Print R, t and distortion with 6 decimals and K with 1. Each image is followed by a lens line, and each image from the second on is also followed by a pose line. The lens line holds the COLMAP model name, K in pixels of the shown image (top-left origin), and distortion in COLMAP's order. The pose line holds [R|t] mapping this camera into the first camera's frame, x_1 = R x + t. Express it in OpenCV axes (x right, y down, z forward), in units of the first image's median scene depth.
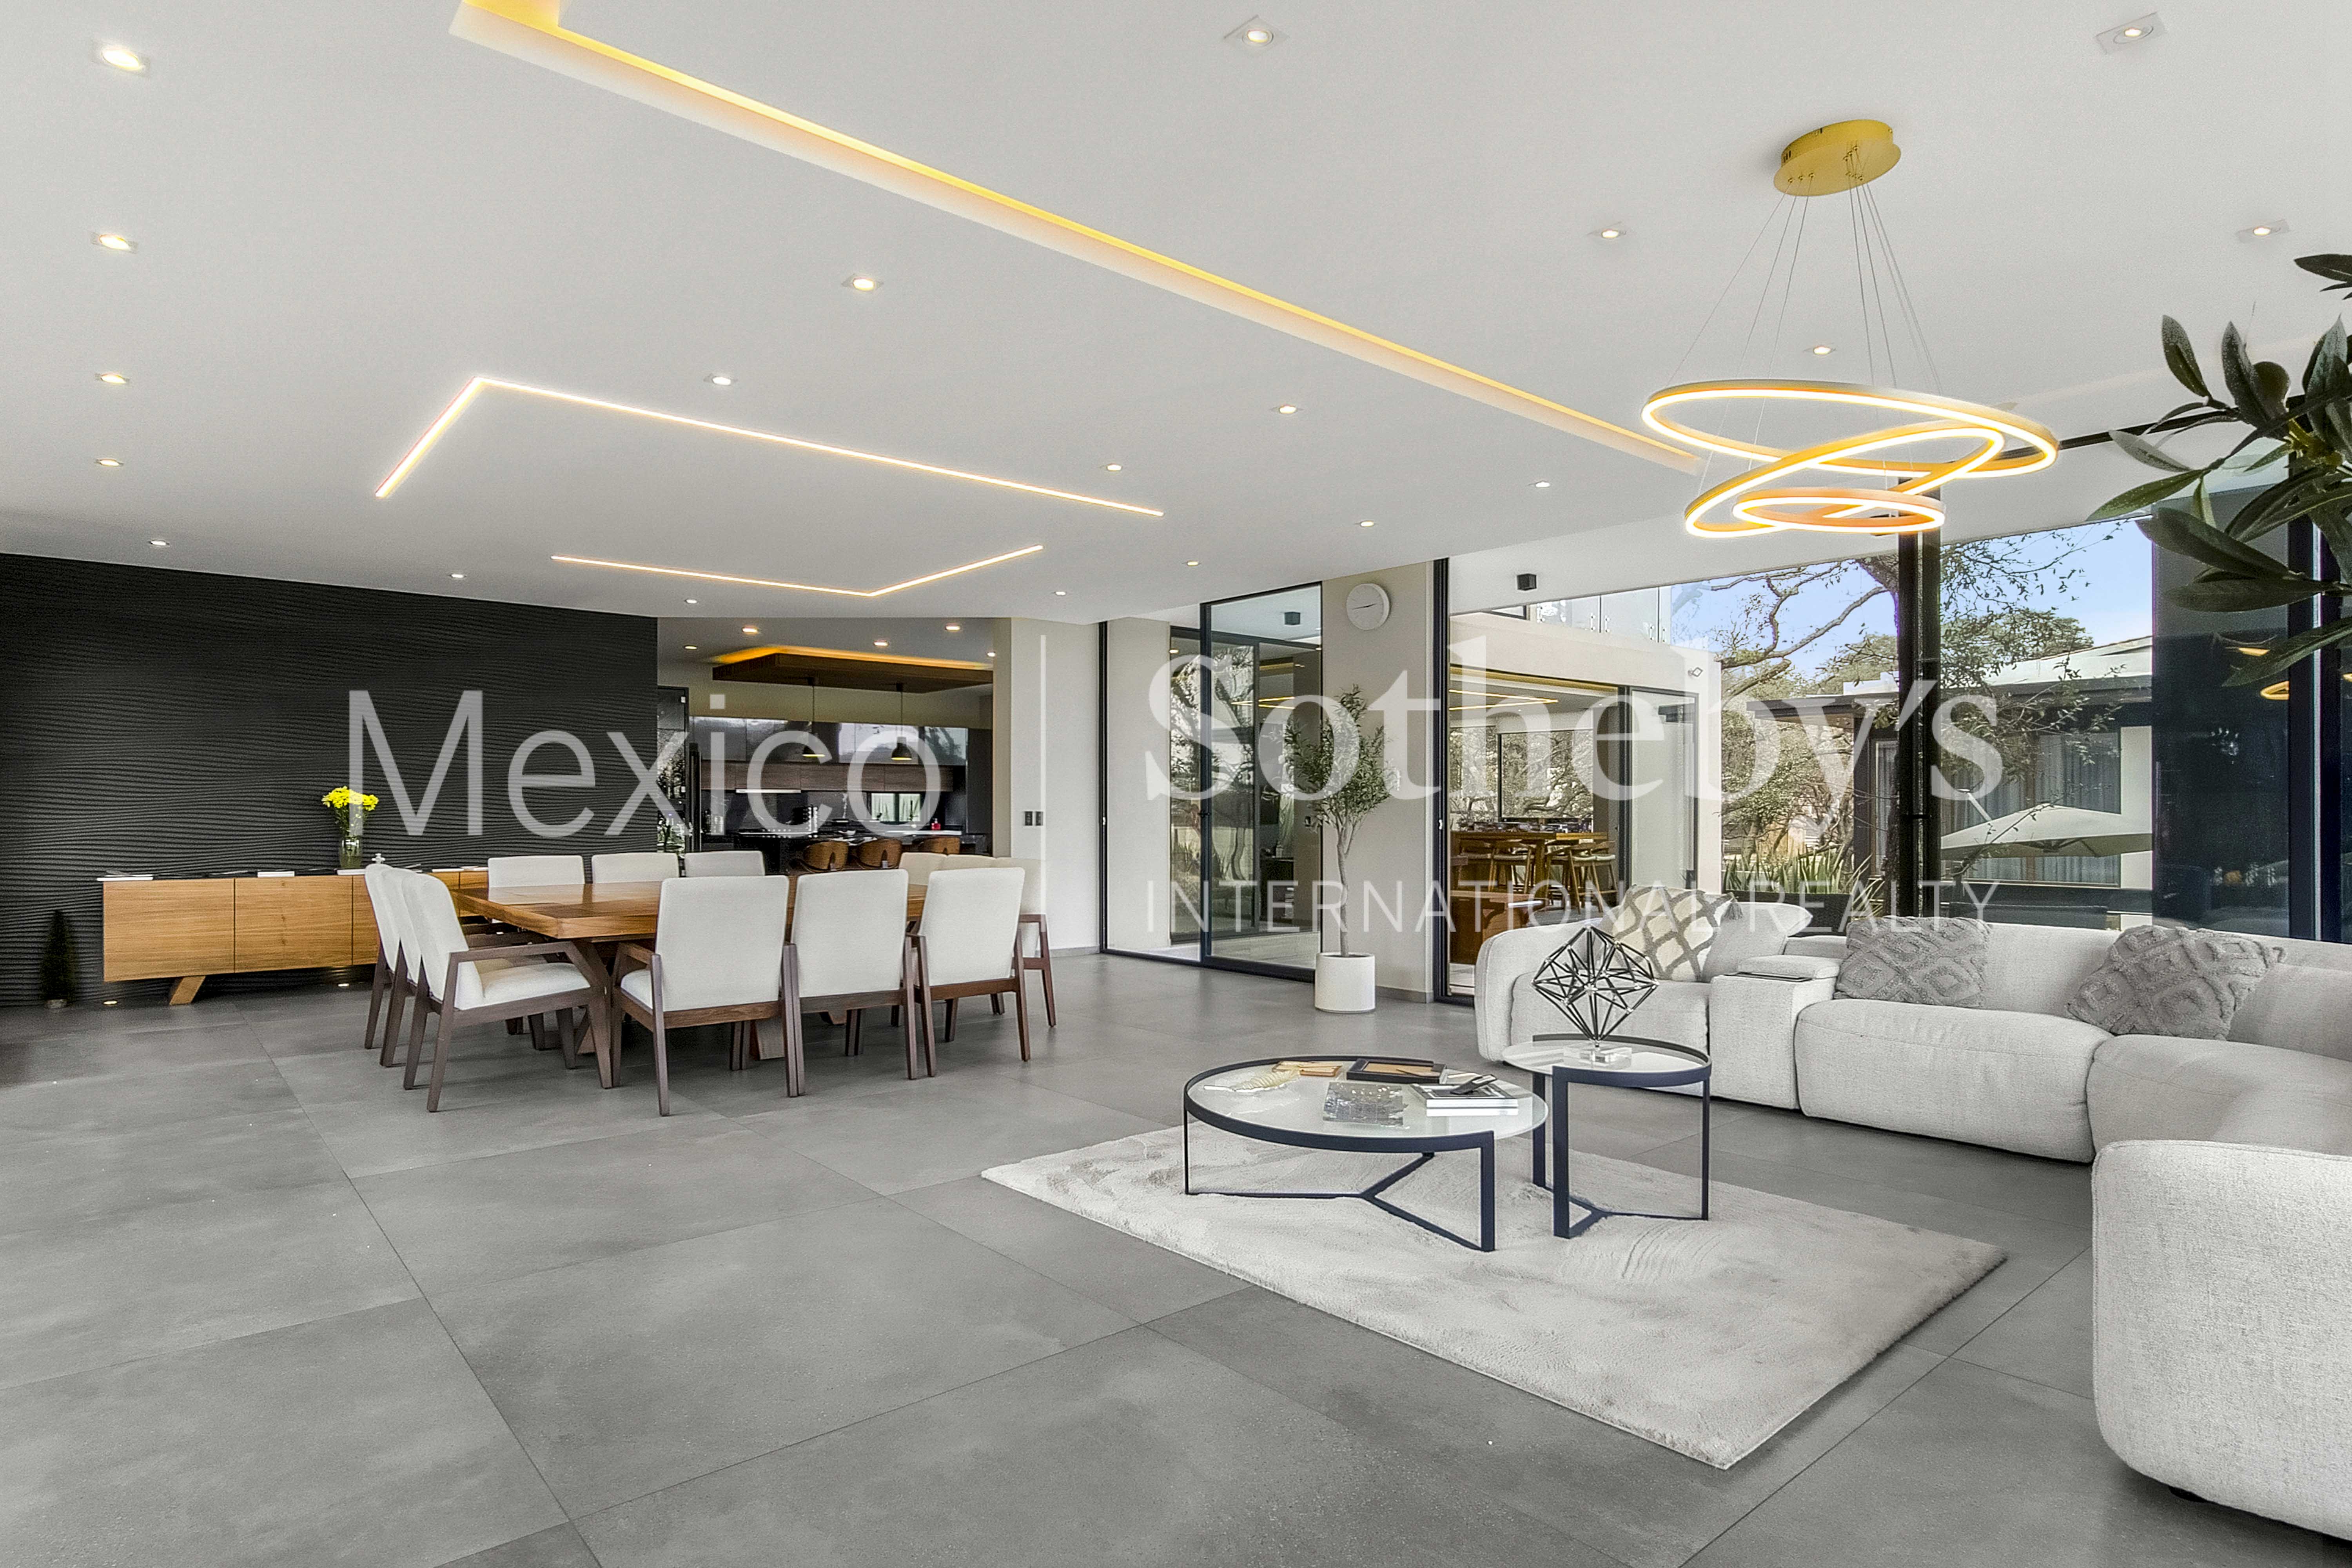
lens RADIAL K [[1212.8, 0, 1182.8], [0, 1212.8, 789.2], [0, 0, 1]] dist [0.002340, -0.002068]
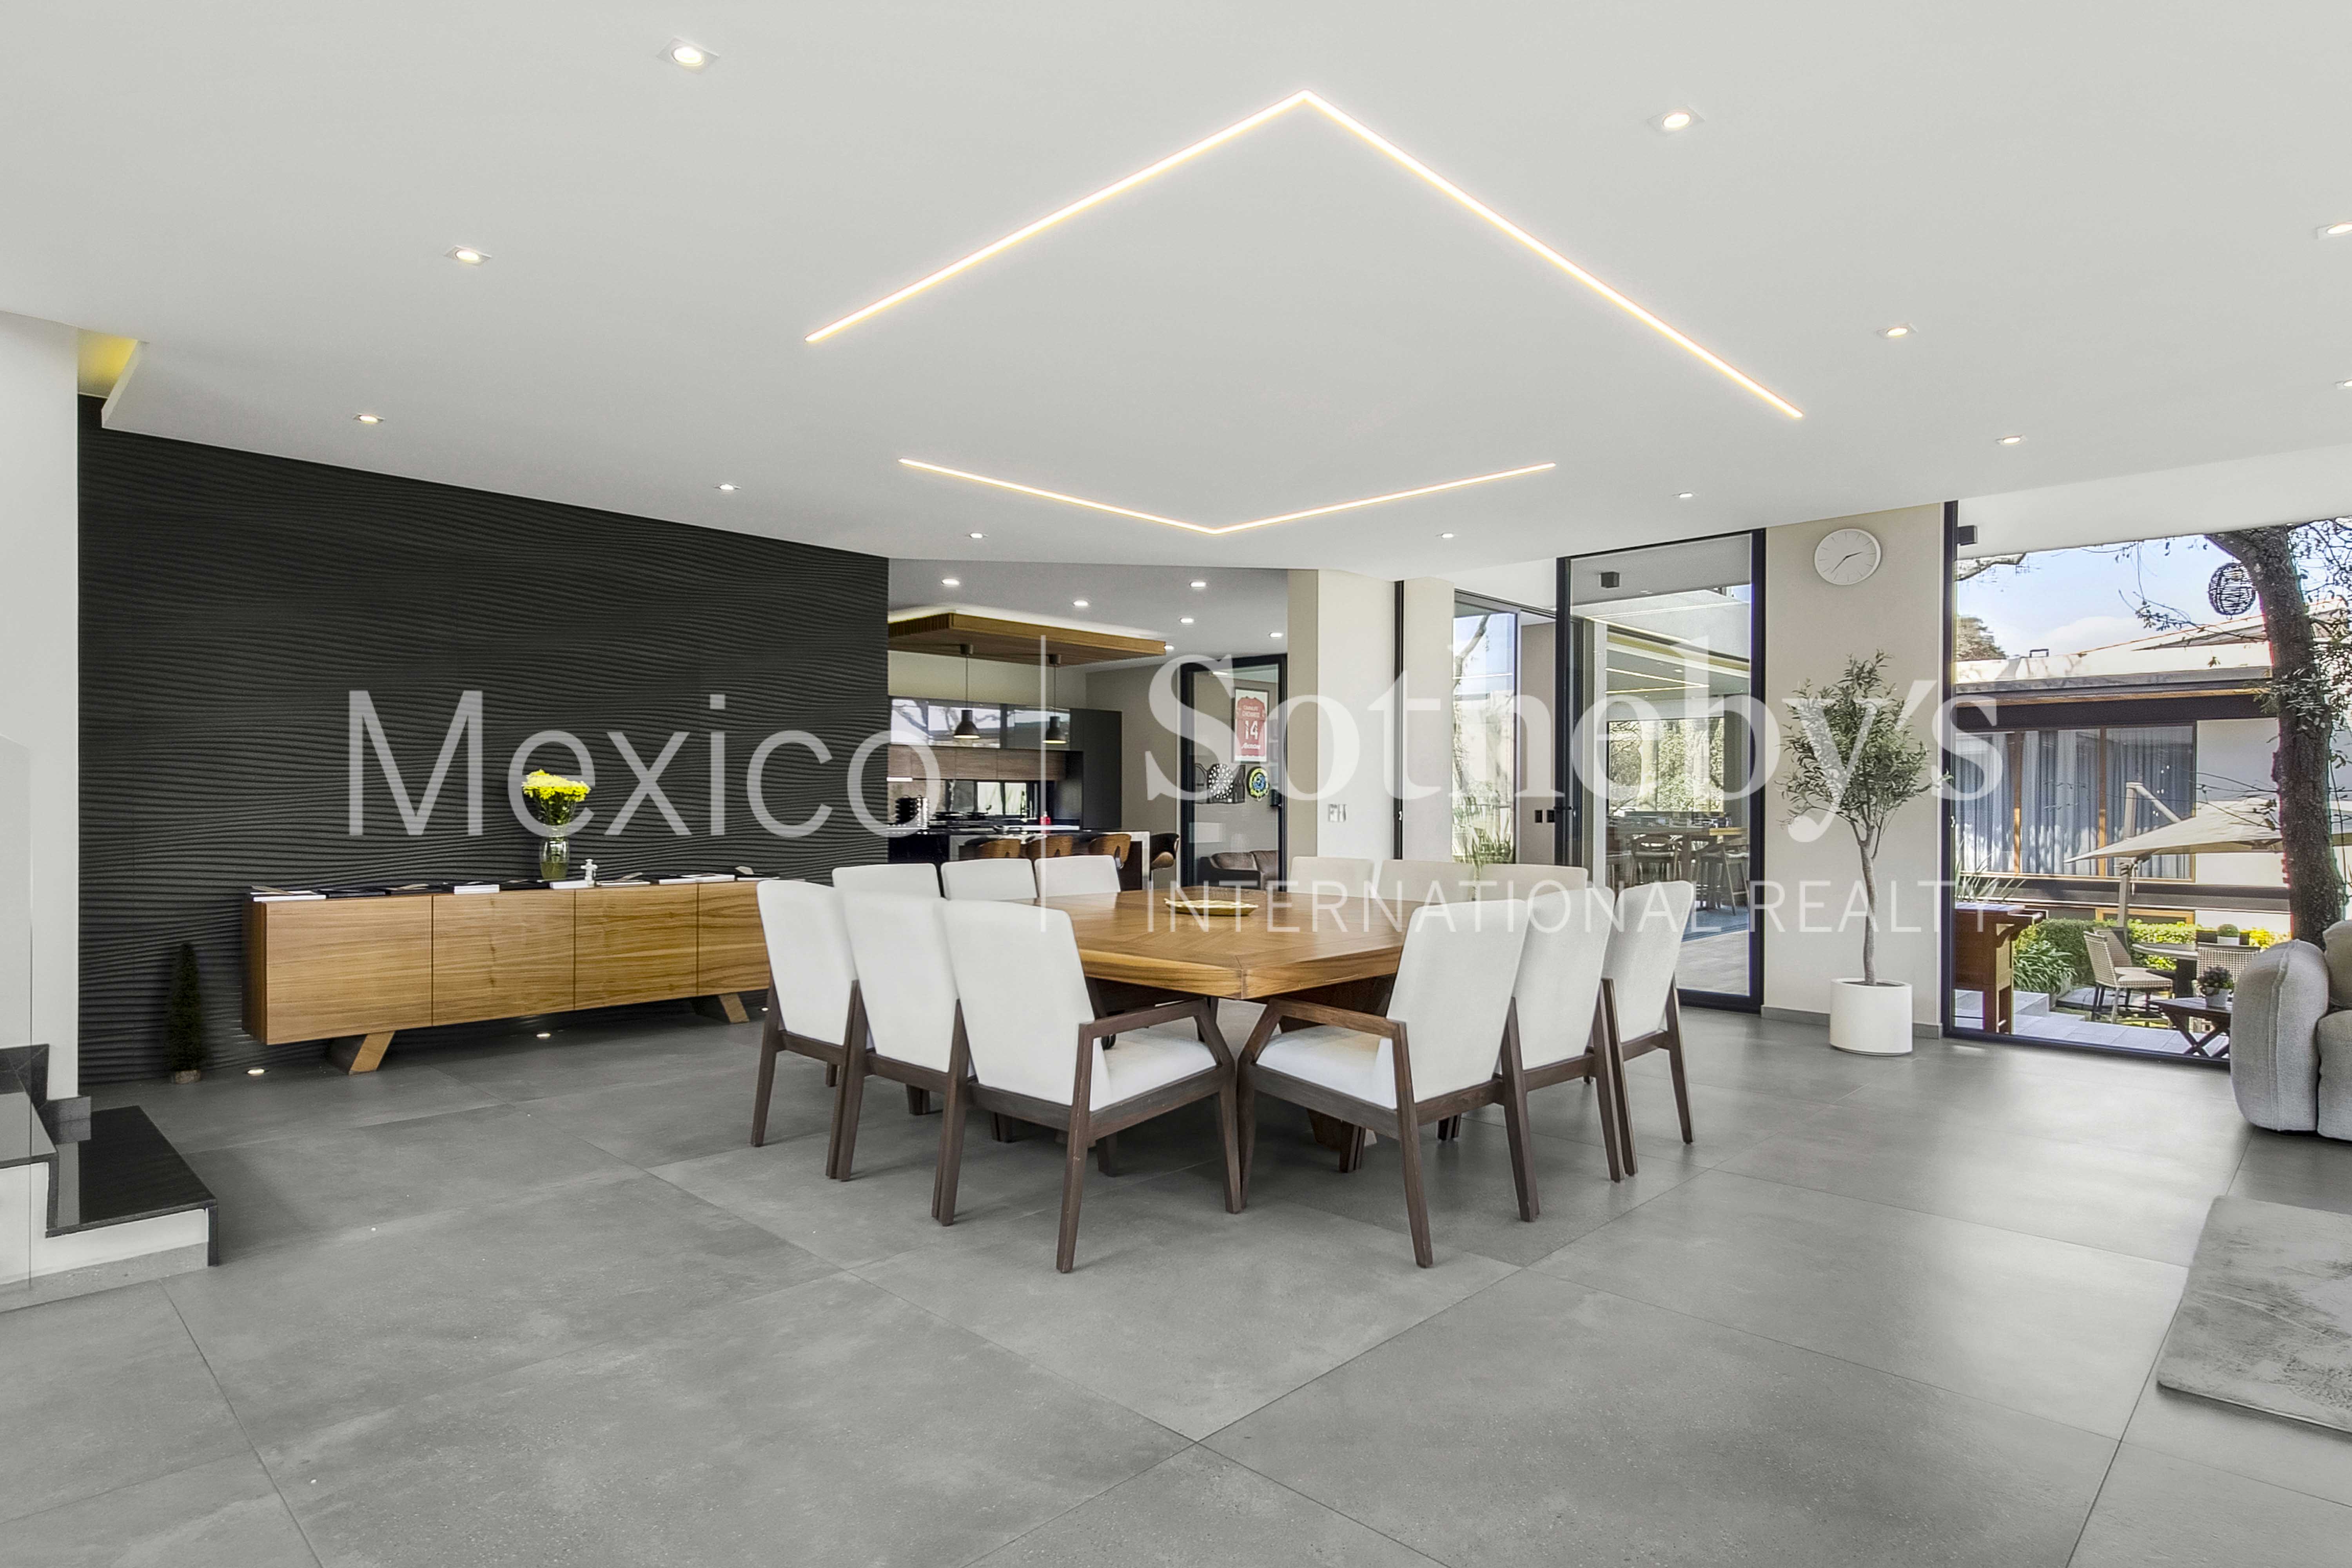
lens RADIAL K [[1212.8, 0, 1159.4], [0, 1212.8, 803.1], [0, 0, 1]] dist [0.002340, -0.002068]
pose [[0.994796, 0.002741, 0.101852, -0.426486], [-0.004759, 0.999797, 0.019570, 0.001903], [-0.101777, -0.019953, 0.994607, 0.239516]]
